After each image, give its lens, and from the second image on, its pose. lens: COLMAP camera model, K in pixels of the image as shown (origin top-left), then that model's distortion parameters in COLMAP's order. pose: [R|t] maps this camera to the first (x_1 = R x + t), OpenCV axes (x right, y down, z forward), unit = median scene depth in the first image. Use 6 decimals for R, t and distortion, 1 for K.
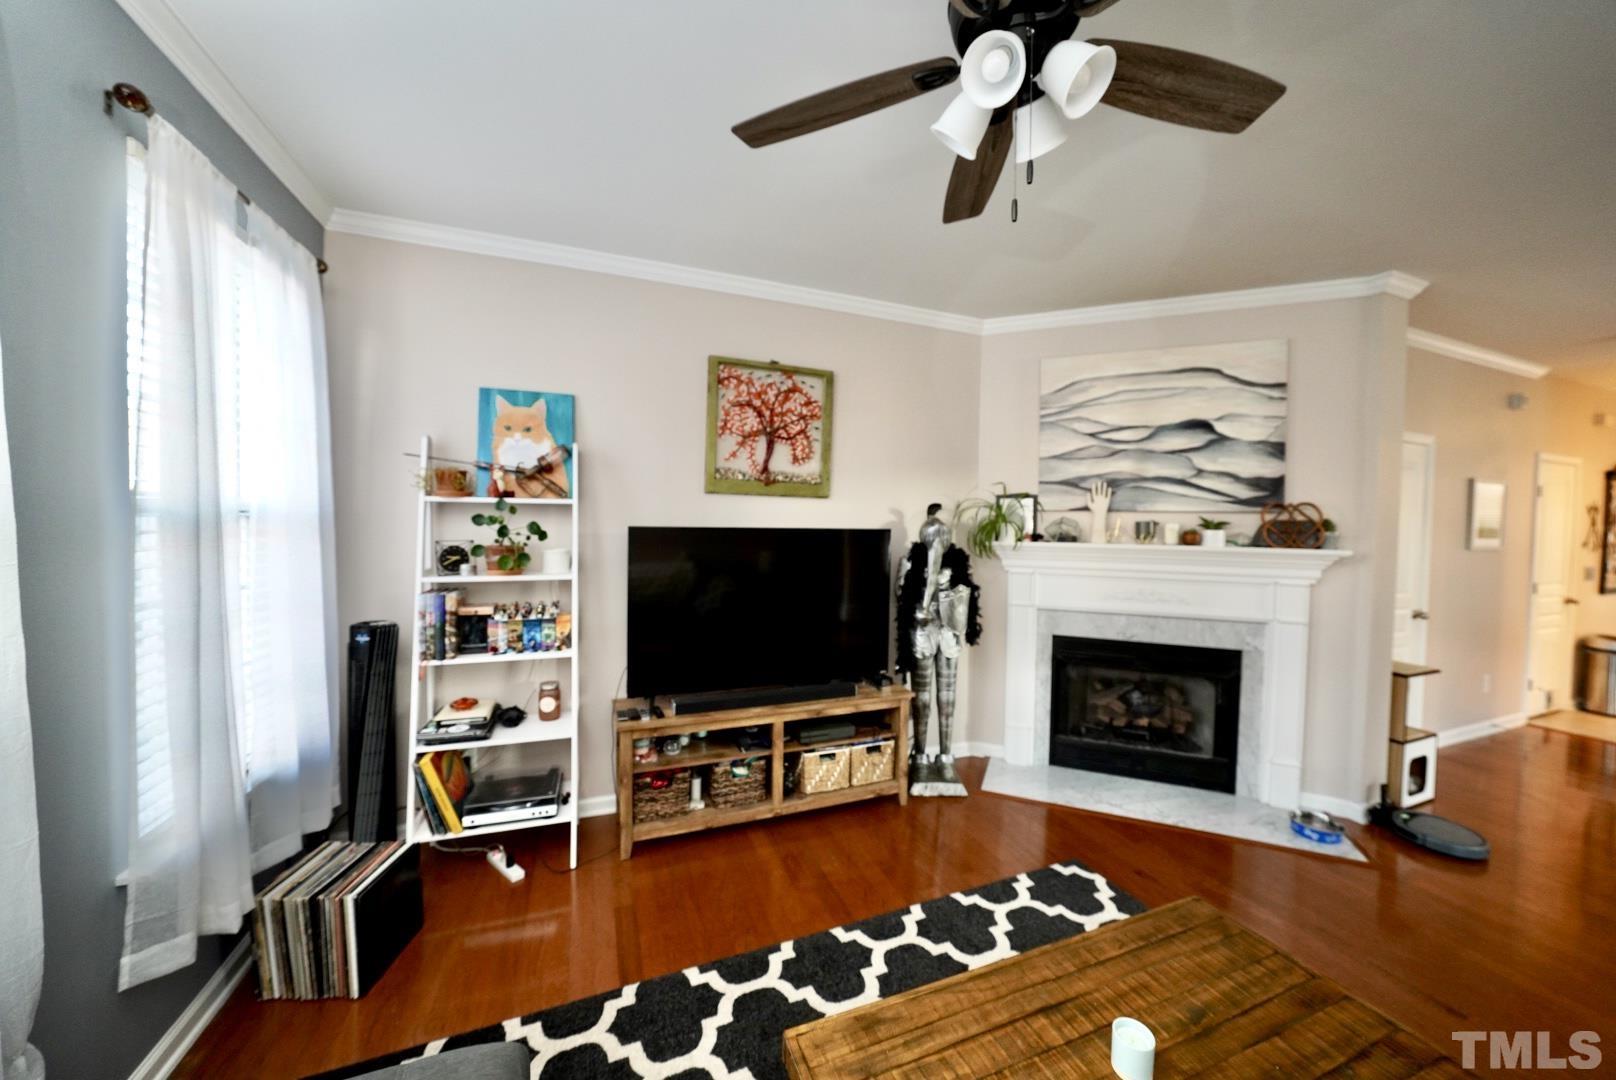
lens RADIAL K [[586.0, 0, 807.0], [0, 586.0, 531.5], [0, 0, 1]] dist [-0.002232, -0.000041]
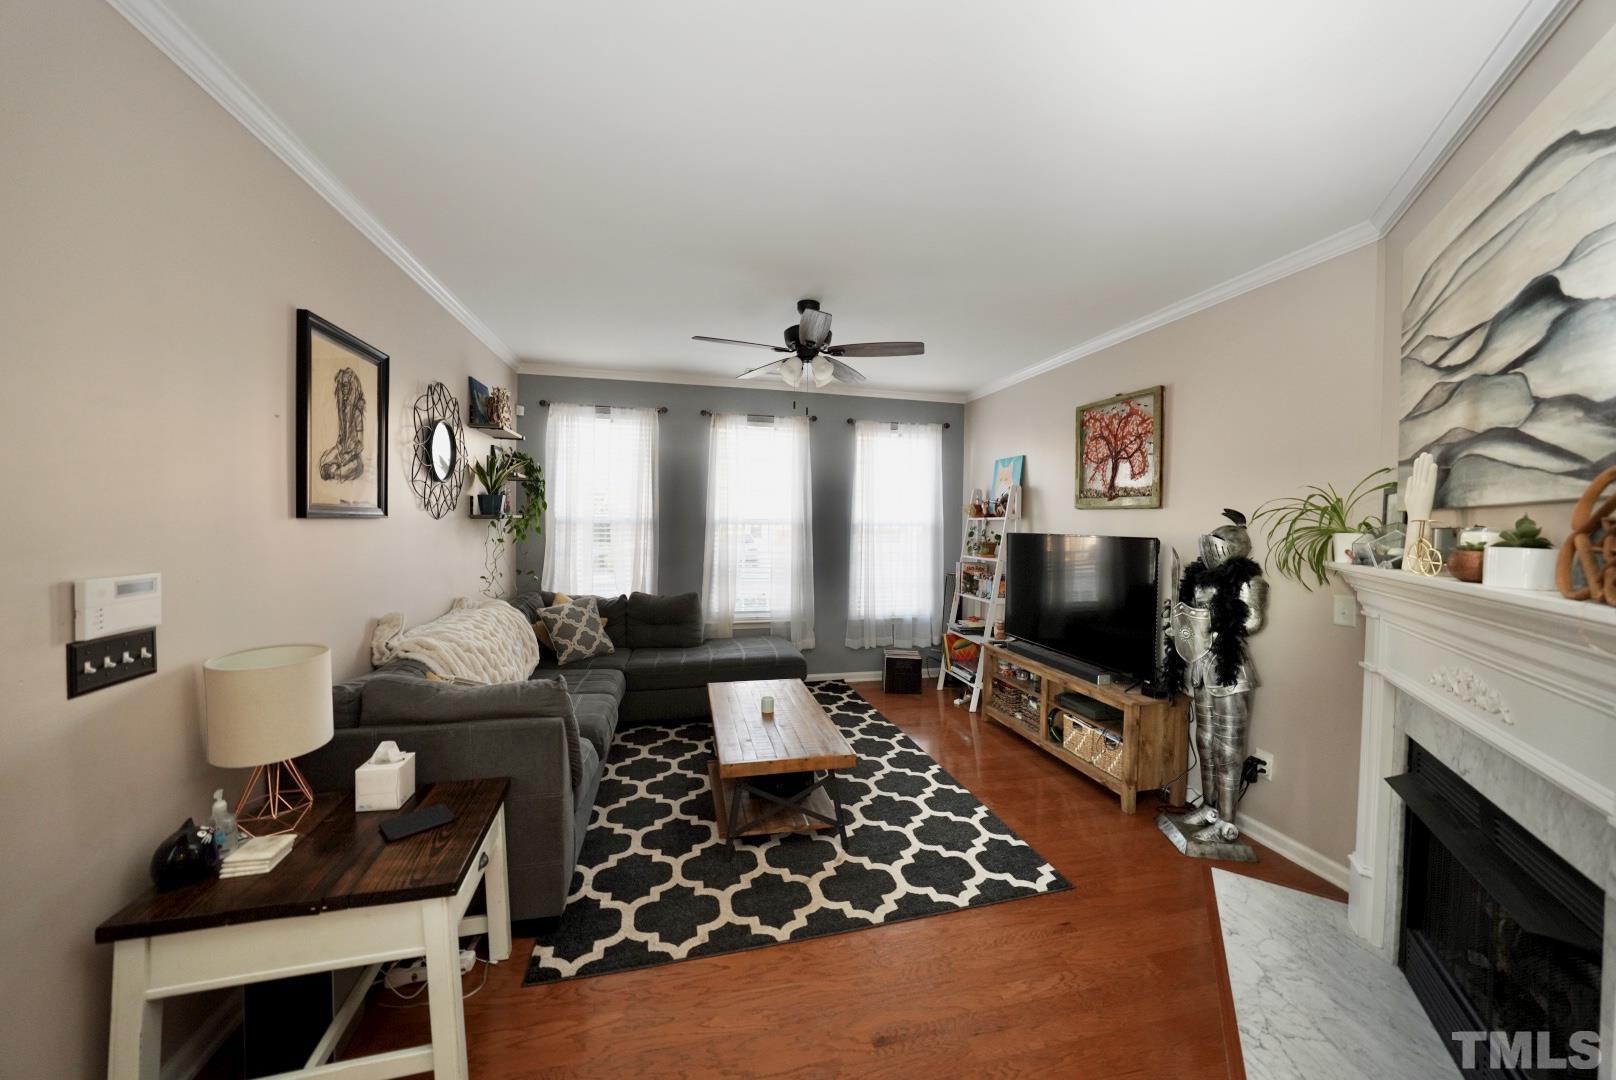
lens RADIAL K [[557.0, 0, 803.2], [0, 557.0, 535.2], [0, 0, 1]] dist [0.000158, 0.000053]
pose [[-0.161832, 0.004012, -0.986810, 1.151128], [-0.041350, 0.999086, 0.010843, 0.006025], [0.985952, 0.042559, -0.161518, 0.569627]]
